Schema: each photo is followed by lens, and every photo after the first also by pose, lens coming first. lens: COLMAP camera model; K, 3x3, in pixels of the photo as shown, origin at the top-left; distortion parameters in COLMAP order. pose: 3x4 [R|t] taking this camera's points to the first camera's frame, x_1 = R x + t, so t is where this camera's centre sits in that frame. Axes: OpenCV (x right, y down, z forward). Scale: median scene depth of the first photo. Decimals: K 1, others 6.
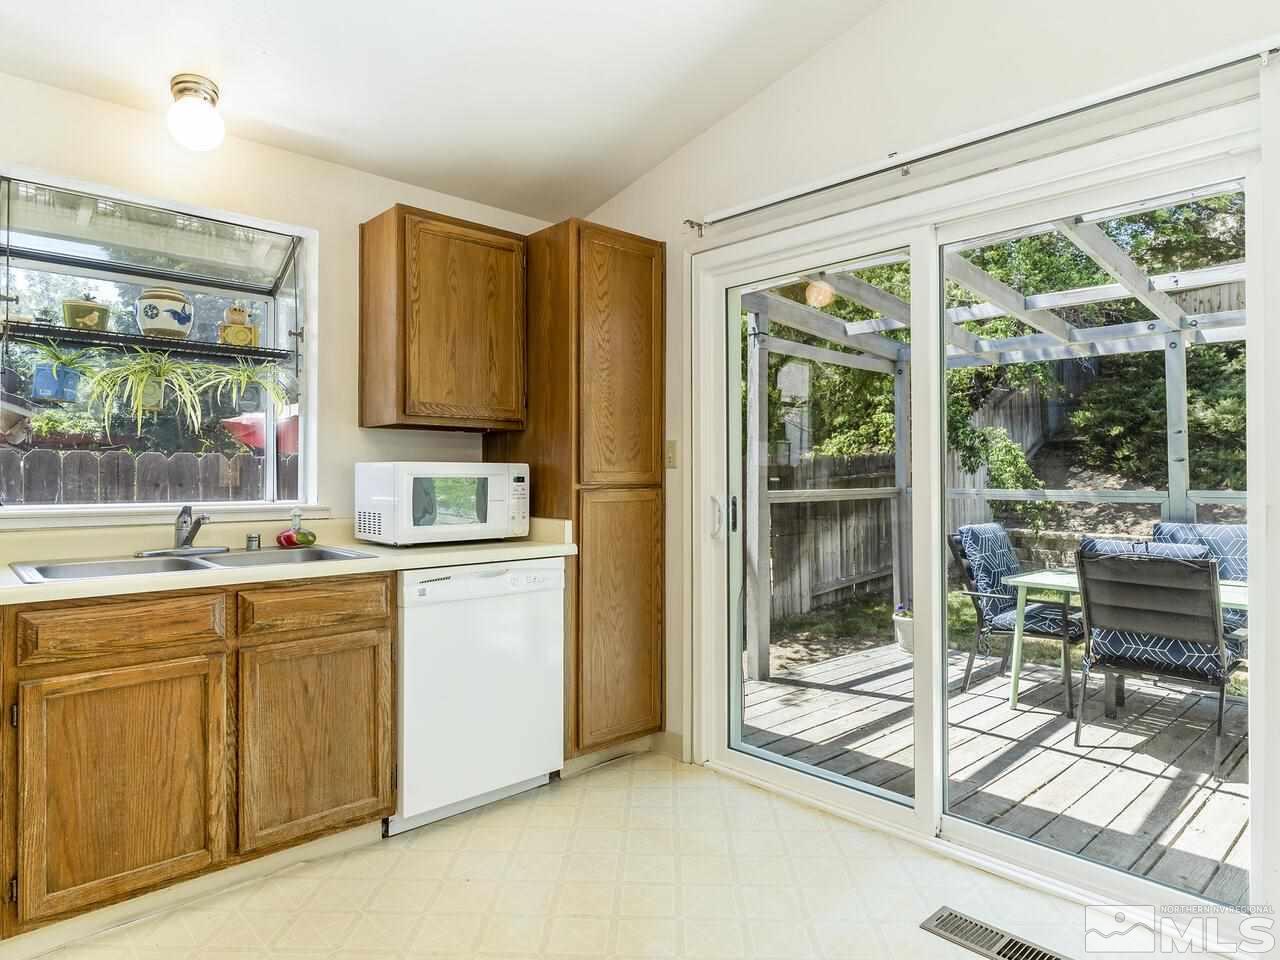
lens RADIAL K [[759.0, 0, 638.3], [0, 759.0, 470.1], [0, 0, 1]] dist [-0.006465, 0.003504]
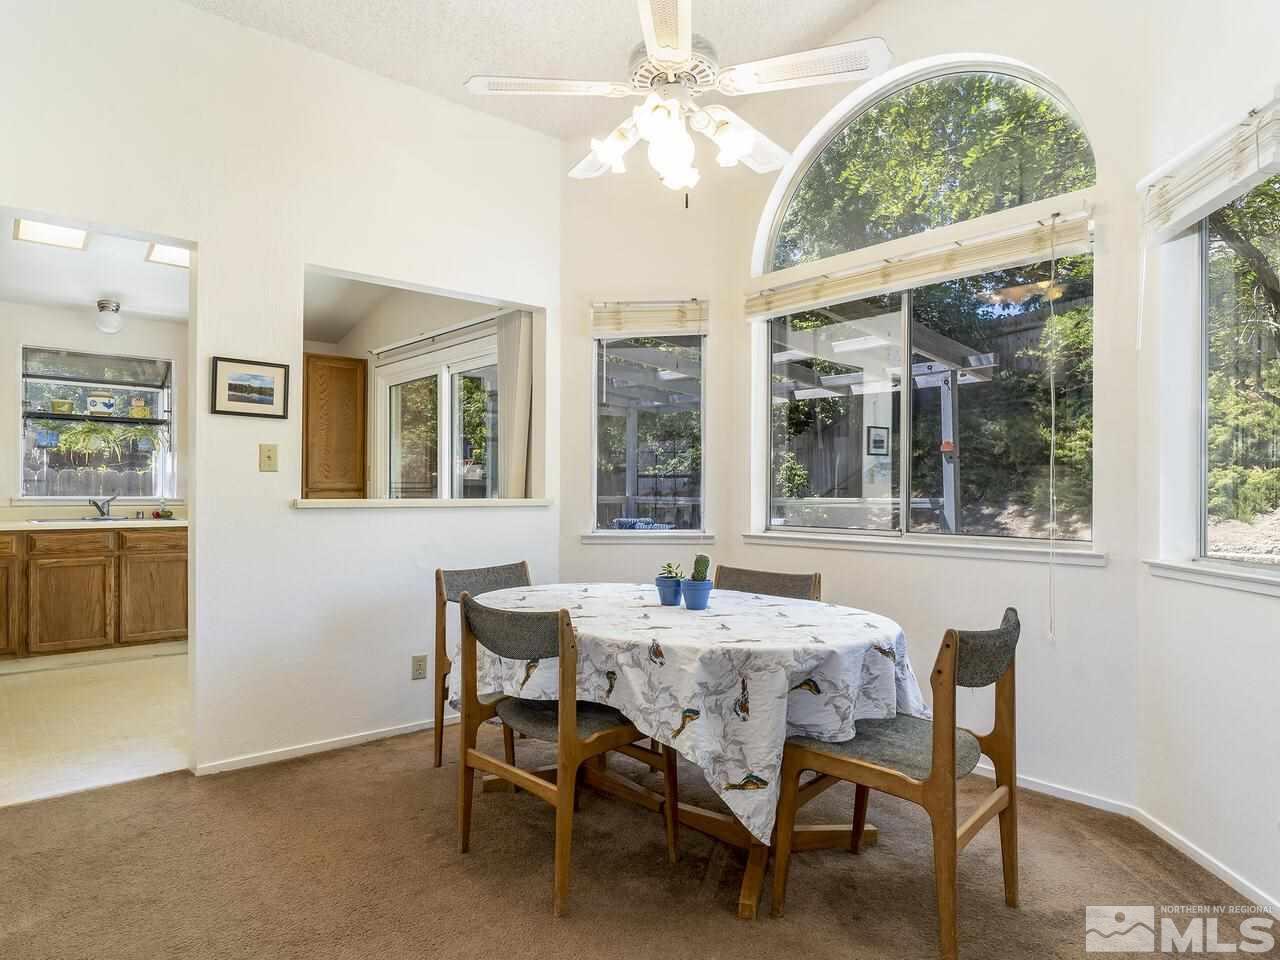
lens RADIAL K [[759.0, 0, 613.2], [0, 759.0, 489.2], [0, 0, 1]] dist [-0.006465, 0.003504]
pose [[0.999233, 0.003227, -0.039021, 1.007266], [-0.003133, 0.999992, 0.002471, 0.017124], [0.039029, -0.002347, 0.999235, -1.187958]]
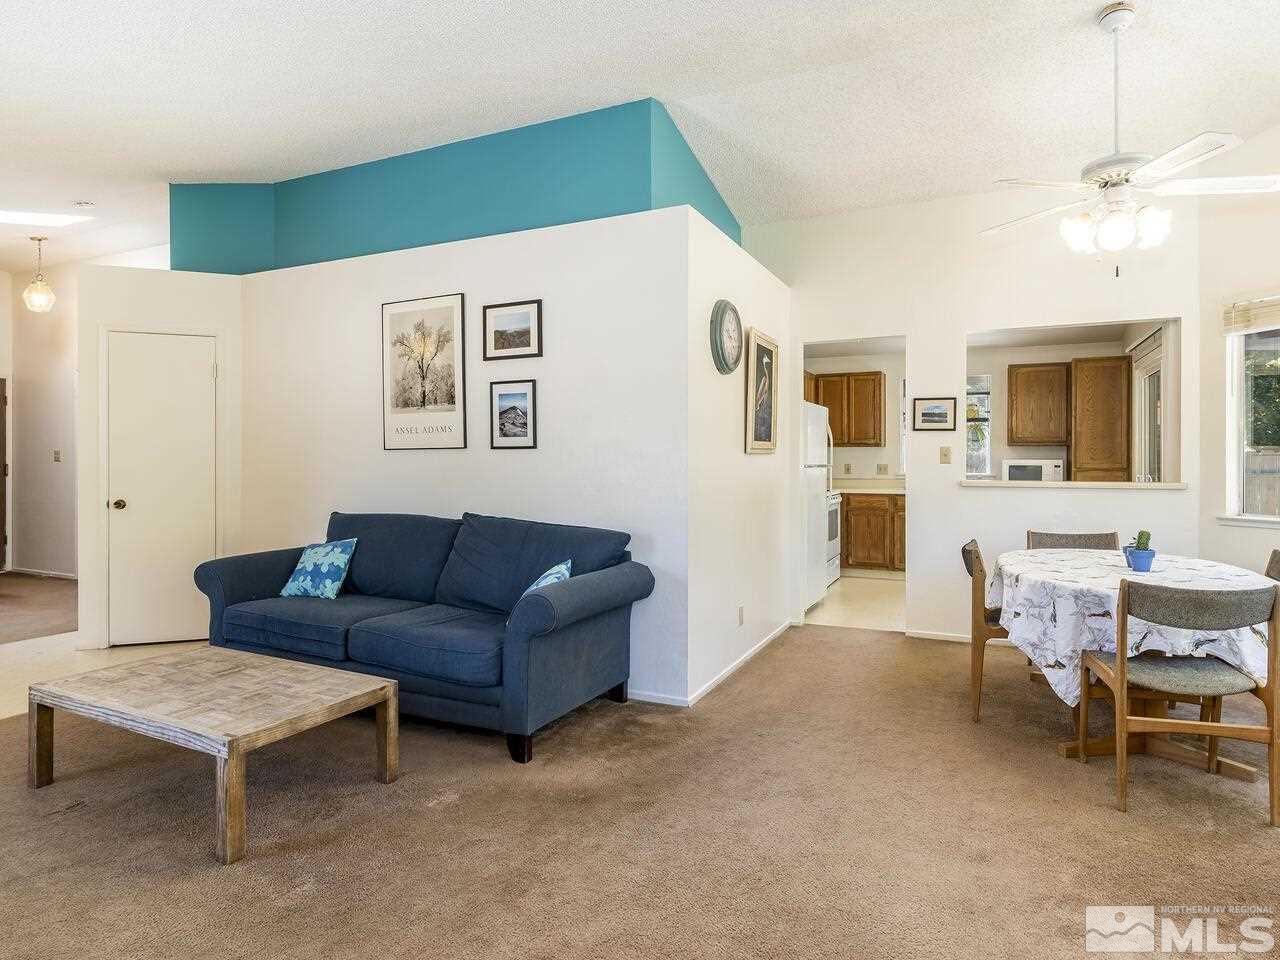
lens RADIAL K [[759.0, 0, 635.4], [0, 759.0, 474.9], [0, 0, 1]] dist [-0.006465, 0.003504]
pose [[0.371696, 0.016189, -0.928213, 2.070755], [0.010396, 0.999713, 0.021599, -0.033425], [0.928296, -0.017678, 0.371421, -1.532191]]
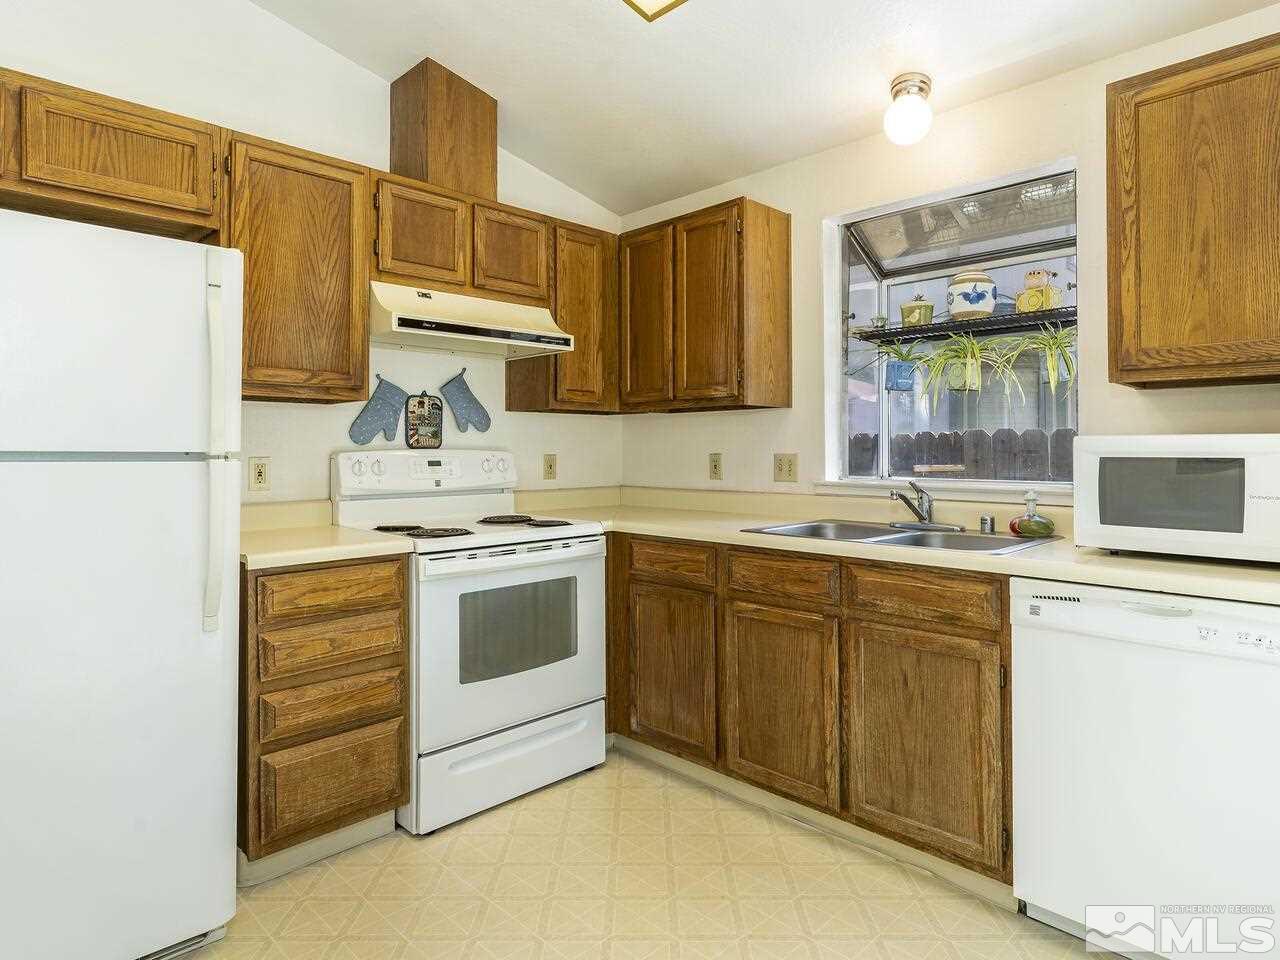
lens RADIAL K [[759.0, 0, 600.4], [0, 759.0, 436.7], [0, 0, 1]] dist [-0.006465, 0.003504]
pose [[0.009353, -0.018999, -0.999776, 0.486715], [0.010731, 0.999764, -0.018898, -0.001294], [0.999899, -0.010551, 0.009555, 0.592541]]
